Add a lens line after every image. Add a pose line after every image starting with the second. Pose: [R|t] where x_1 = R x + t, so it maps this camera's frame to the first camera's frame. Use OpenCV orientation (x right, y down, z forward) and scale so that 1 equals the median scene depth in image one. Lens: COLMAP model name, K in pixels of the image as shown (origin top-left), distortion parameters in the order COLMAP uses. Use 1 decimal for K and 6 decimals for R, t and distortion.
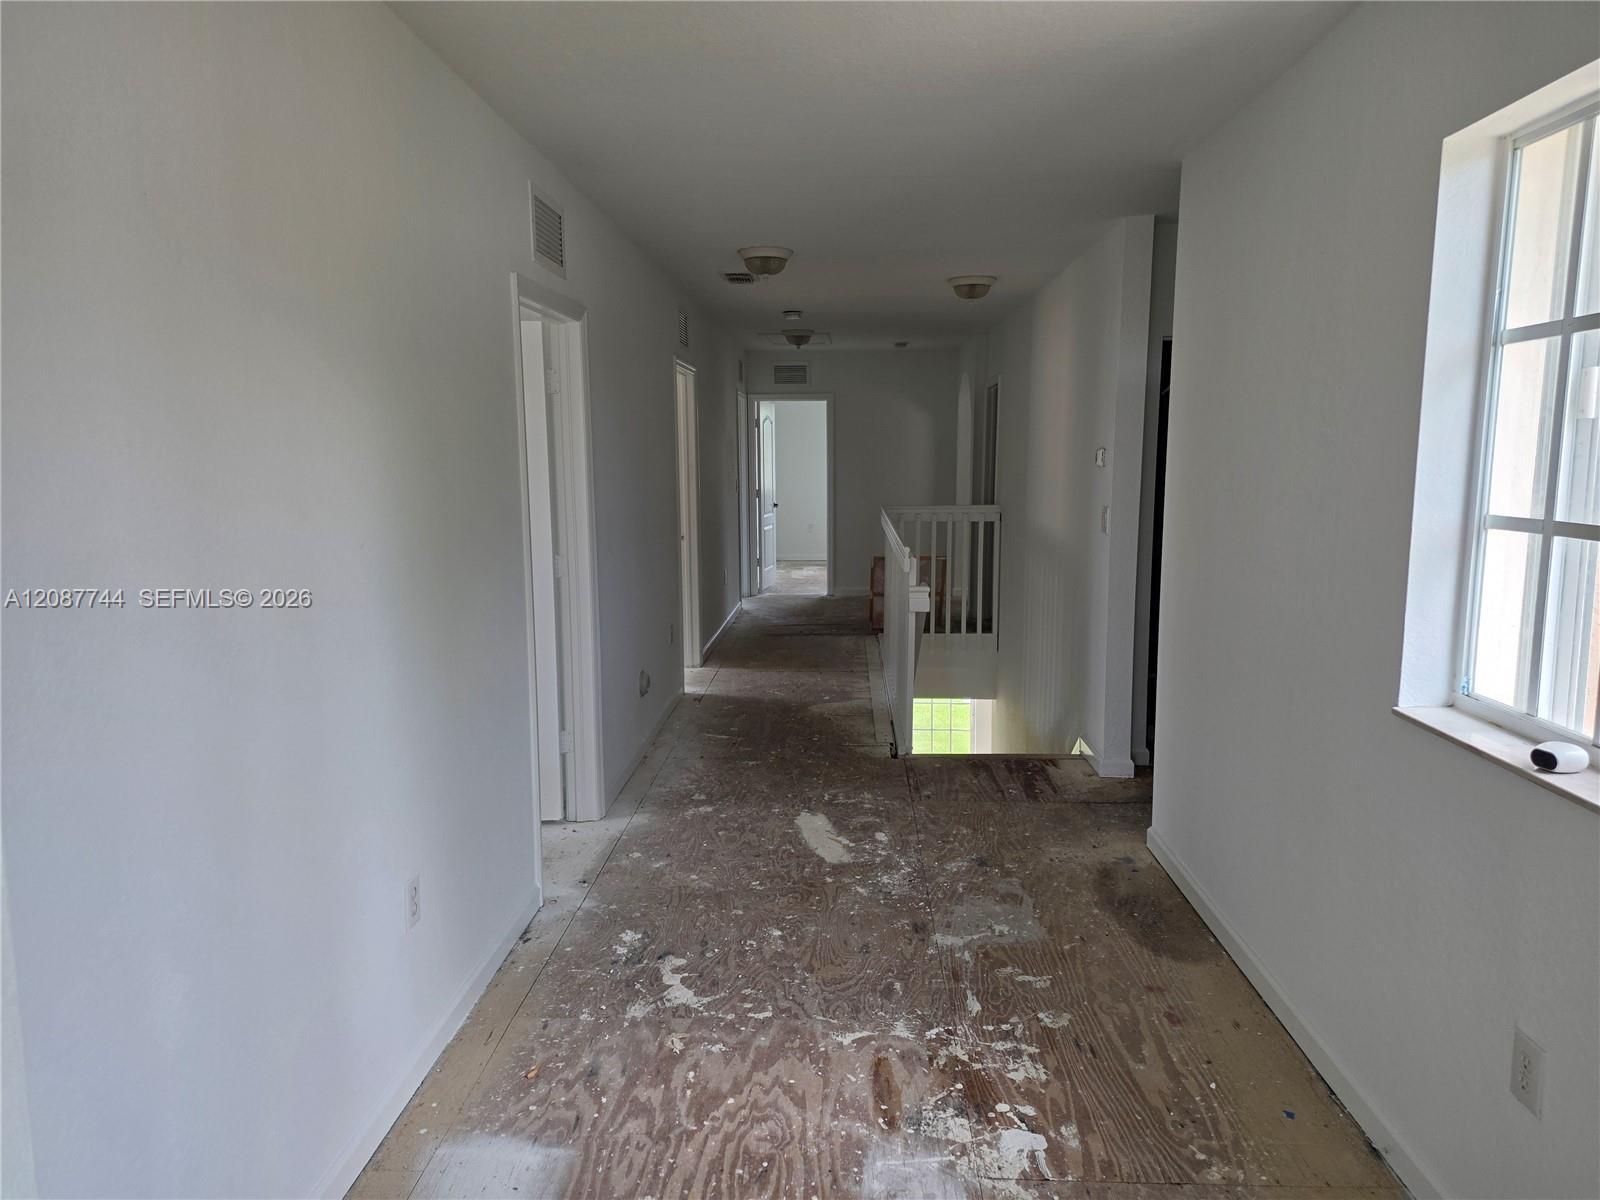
lens RADIAL K [[1025.6, 0, 800.0], [0, 1025.6, 600.0], [0, 0, 1]] dist [0.085825, -0.123101]
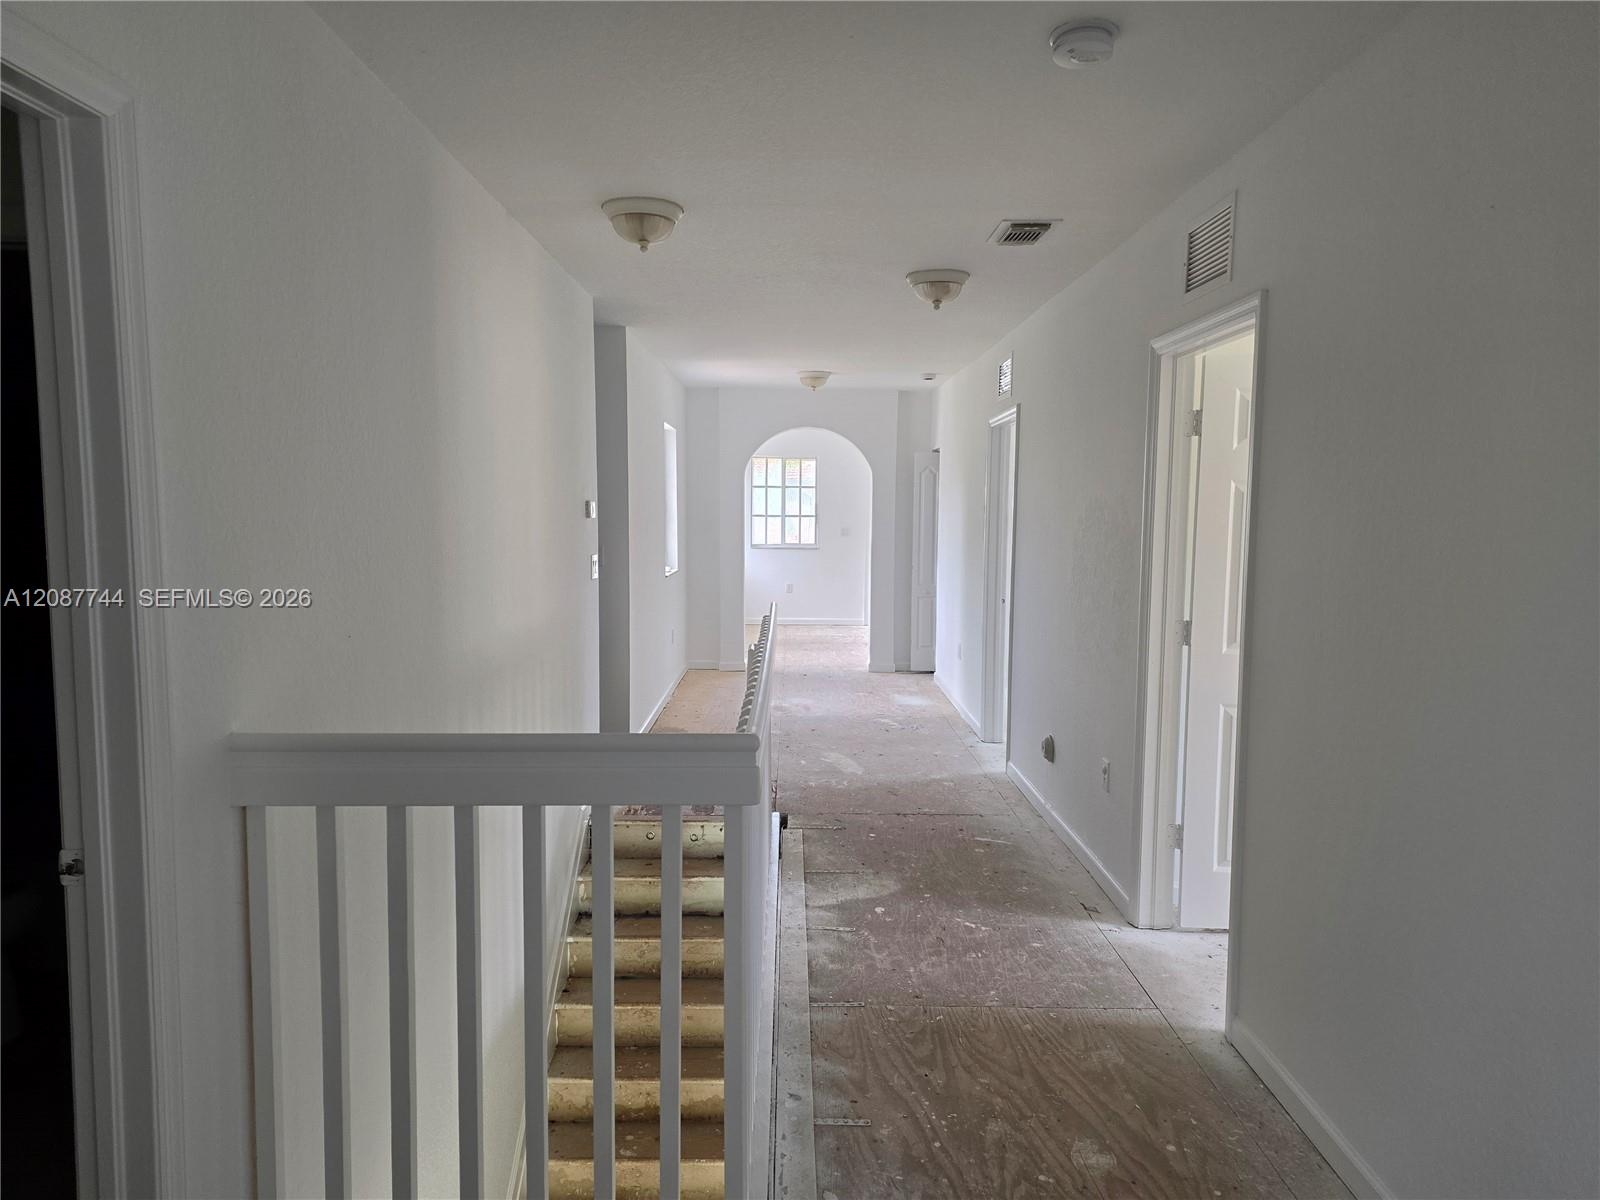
lens RADIAL K [[1025.6, 0, 800.0], [0, 1025.6, 600.0], [0, 0, 1]] dist [0.085825, -0.123101]
pose [[-0.998772, 0.003409, -0.049420, 0.168044], [-0.007788, 0.974414, 0.224626, -0.358576], [0.048921, 0.224735, -0.973191, 2.546359]]
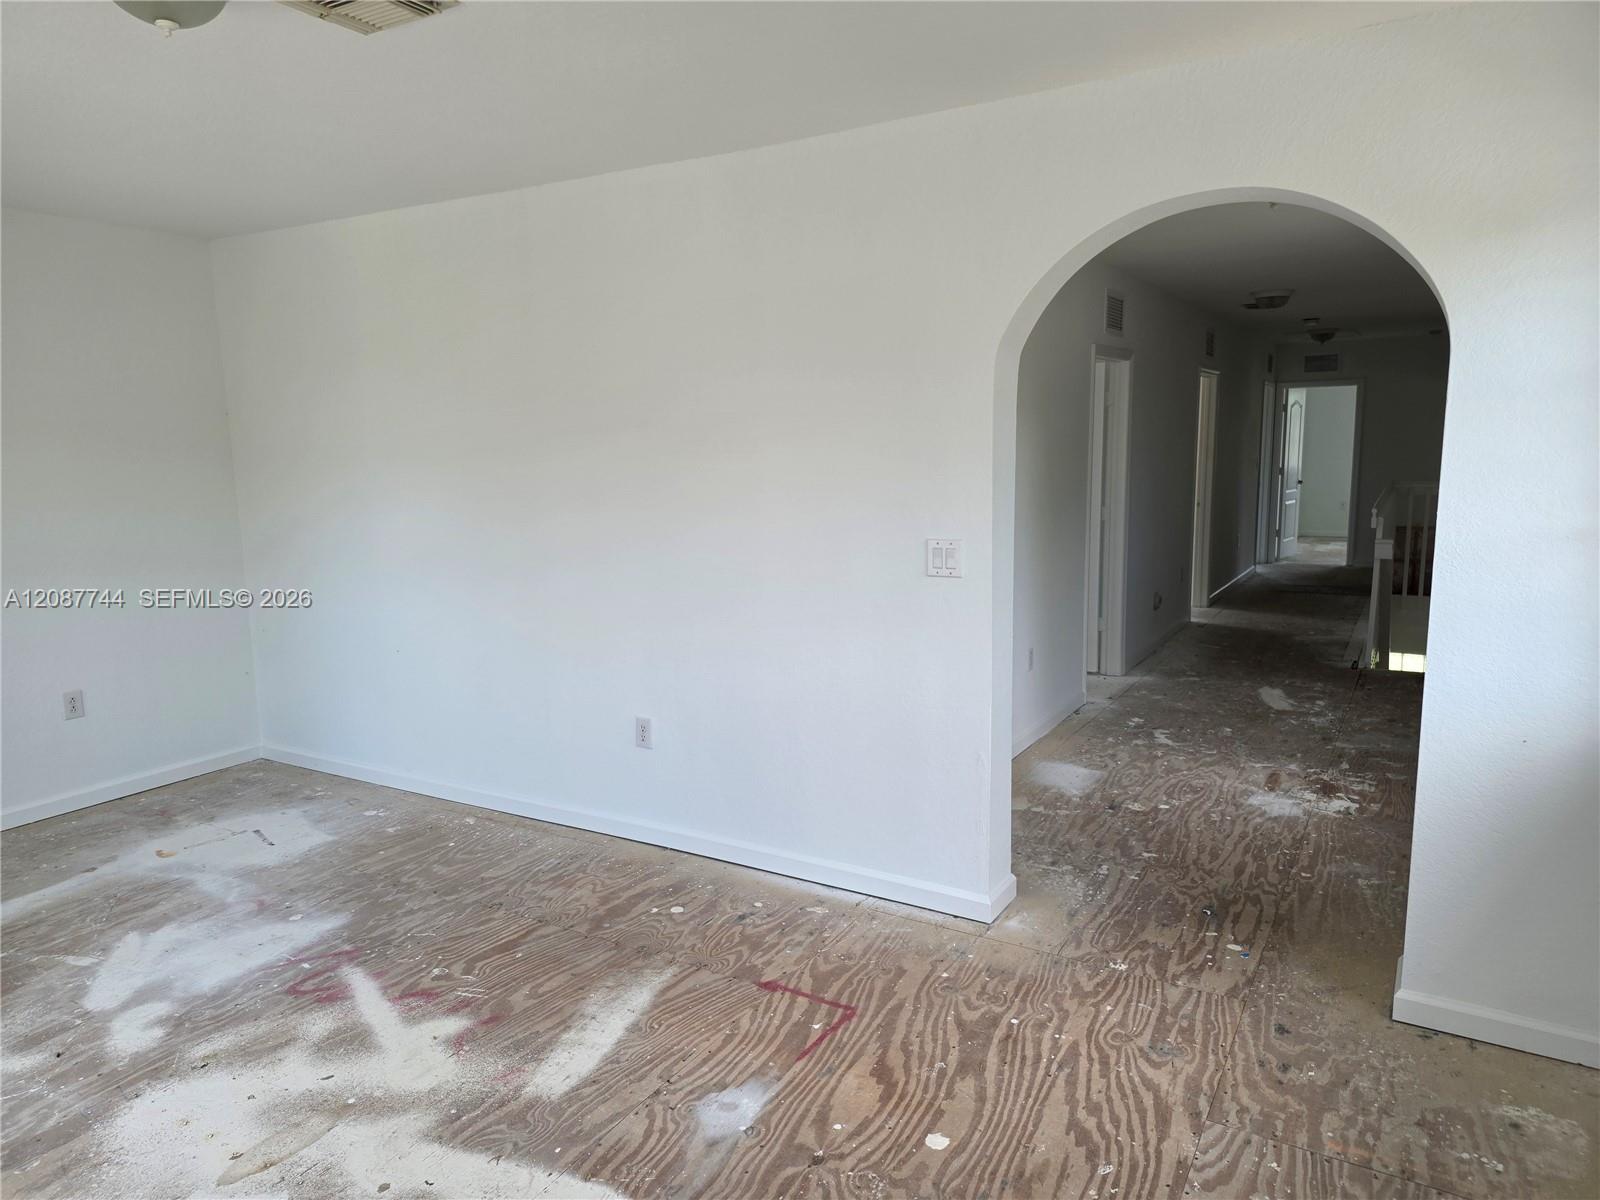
lens RADIAL K [[1025.6, 0, 800.0], [0, 1025.6, 600.0], [0, 0, 1]] dist [0.085825, -0.123101]
pose [[0.877566, 0.060510, -0.475623, 0.130105], [-0.052630, 0.998167, 0.029882, 0.083247], [0.476559, -0.001191, 0.879142, -0.678064]]
